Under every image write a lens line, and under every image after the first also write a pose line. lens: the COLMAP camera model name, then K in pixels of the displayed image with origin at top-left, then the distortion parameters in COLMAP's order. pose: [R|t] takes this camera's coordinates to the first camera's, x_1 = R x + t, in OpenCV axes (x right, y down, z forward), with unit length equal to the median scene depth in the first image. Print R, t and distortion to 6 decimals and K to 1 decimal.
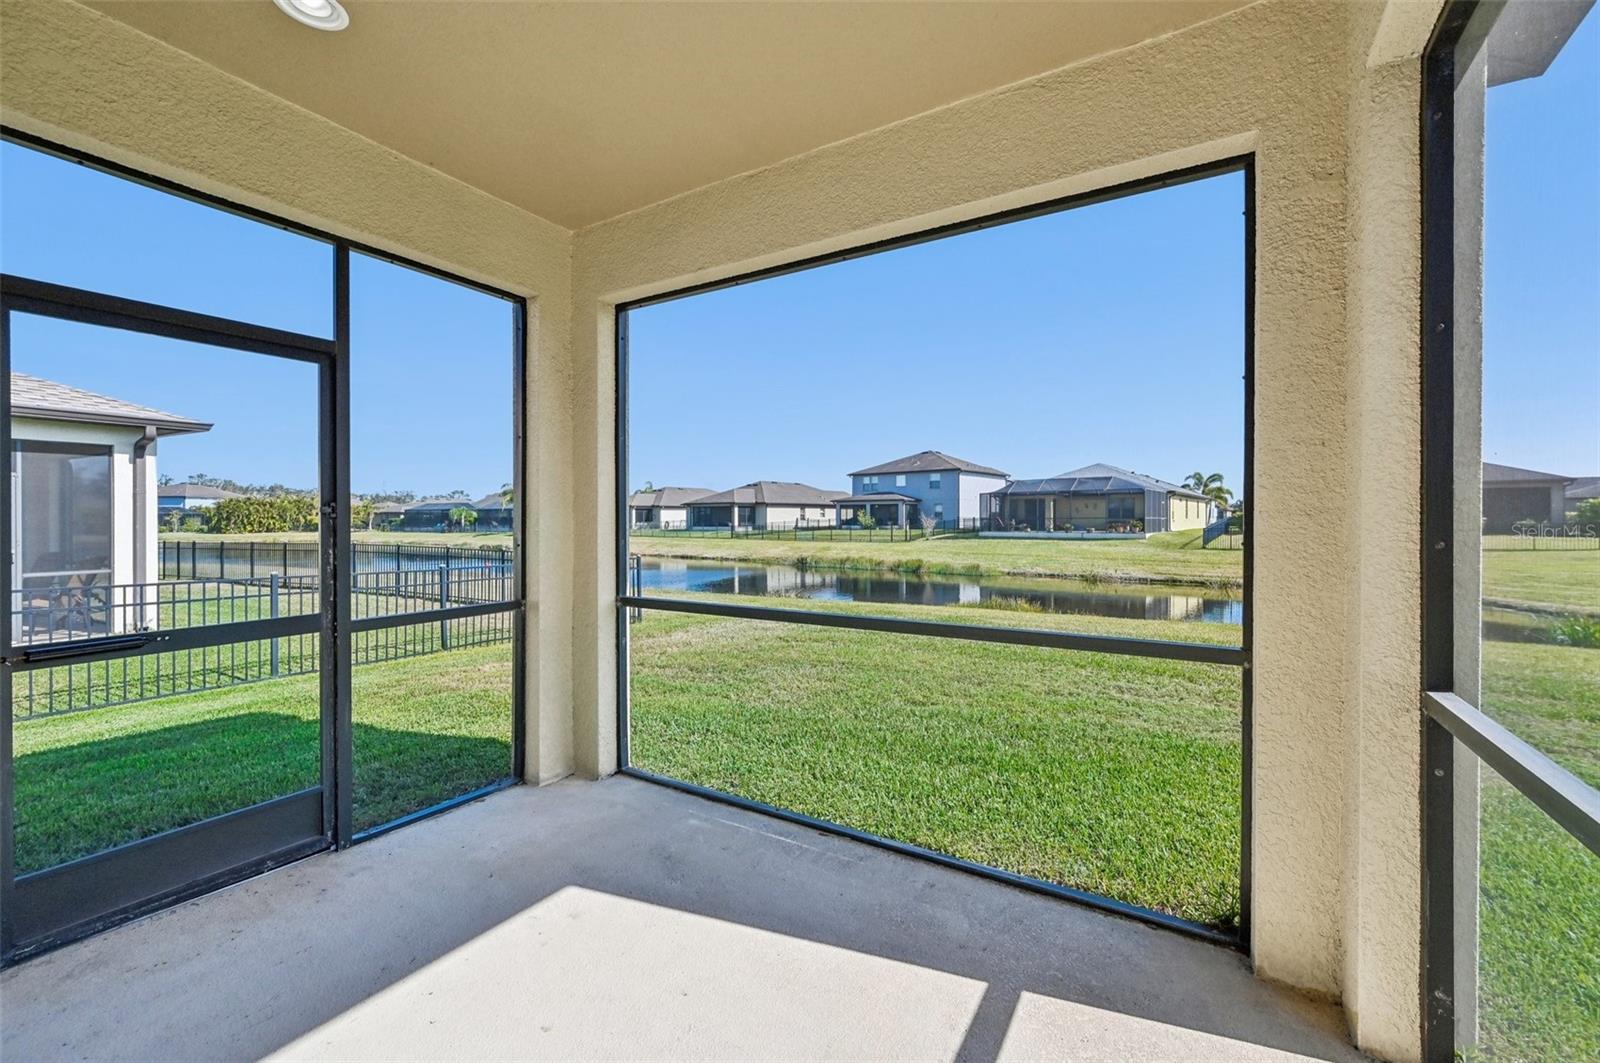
lens RADIAL K [[663.0, 0, 795.5], [0, 663.0, 520.7], [0, 0, 1]] dist [0.000995, 0.000188]
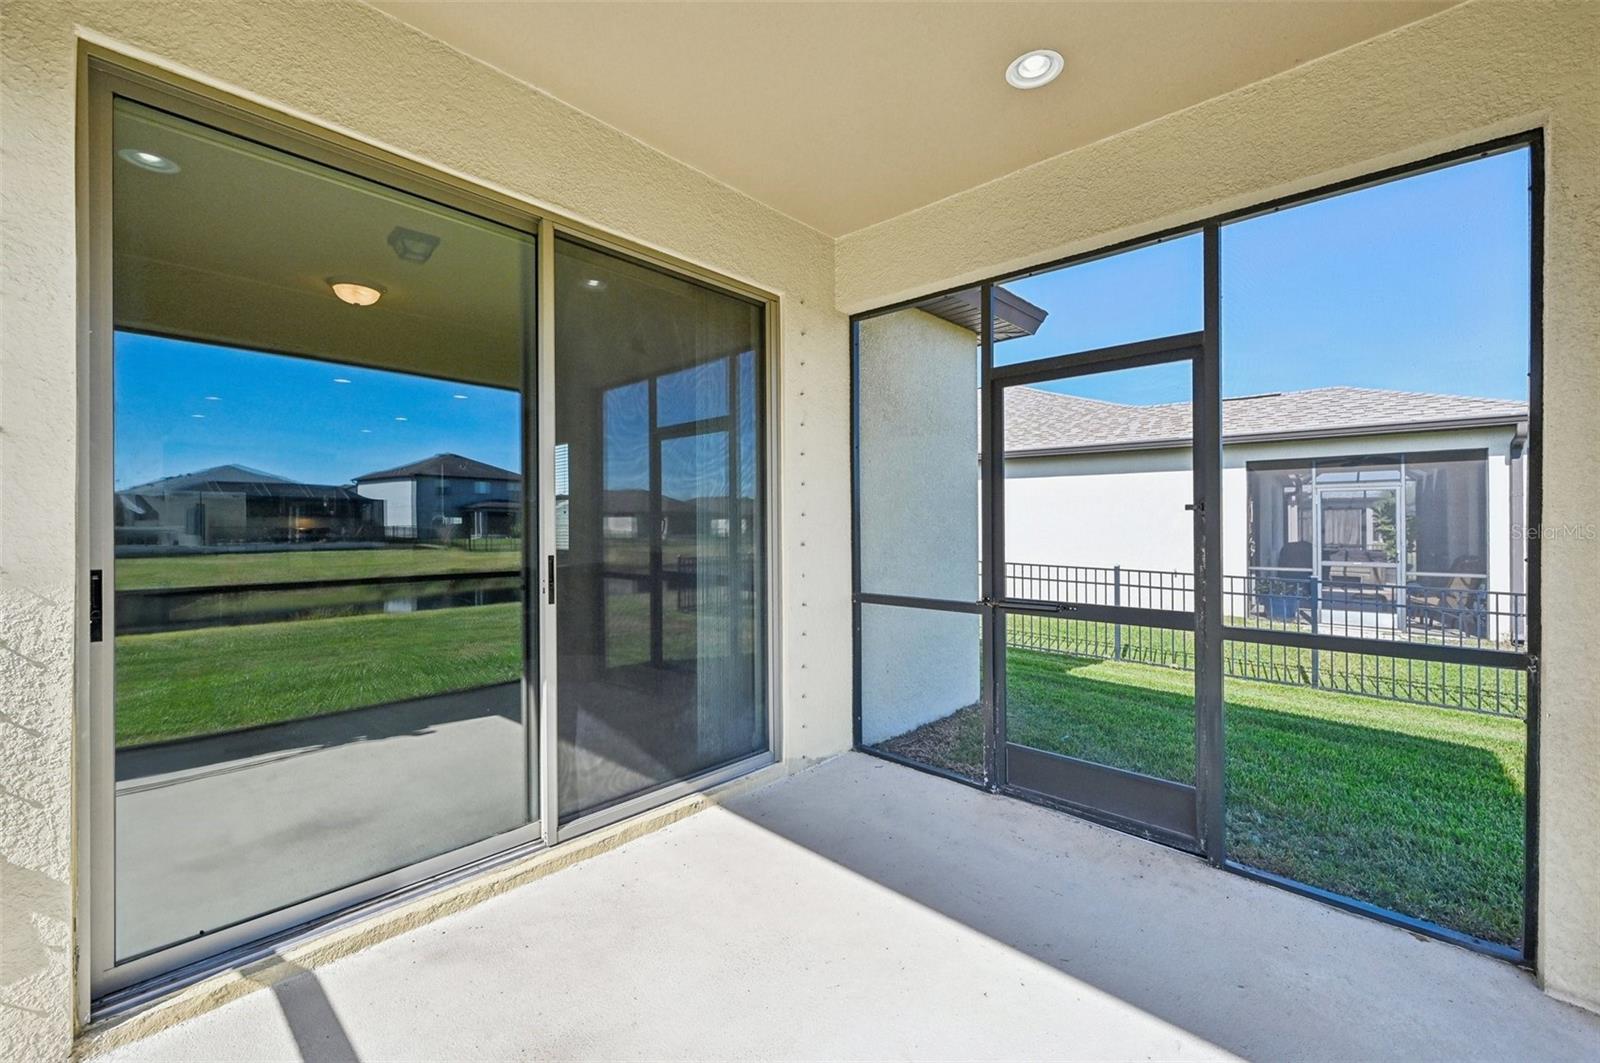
lens RADIAL K [[645.3, 0, 800.0], [0, 645.3, 531.5], [0, 0, 1]] dist [-0.000218, 0.000065]
pose [[-0.197304, 0.011164, -0.980279, 0.314260], [-0.005857, 0.999904, 0.012567, 0.009987], [0.980325, 0.008221, -0.197220, 0.574795]]
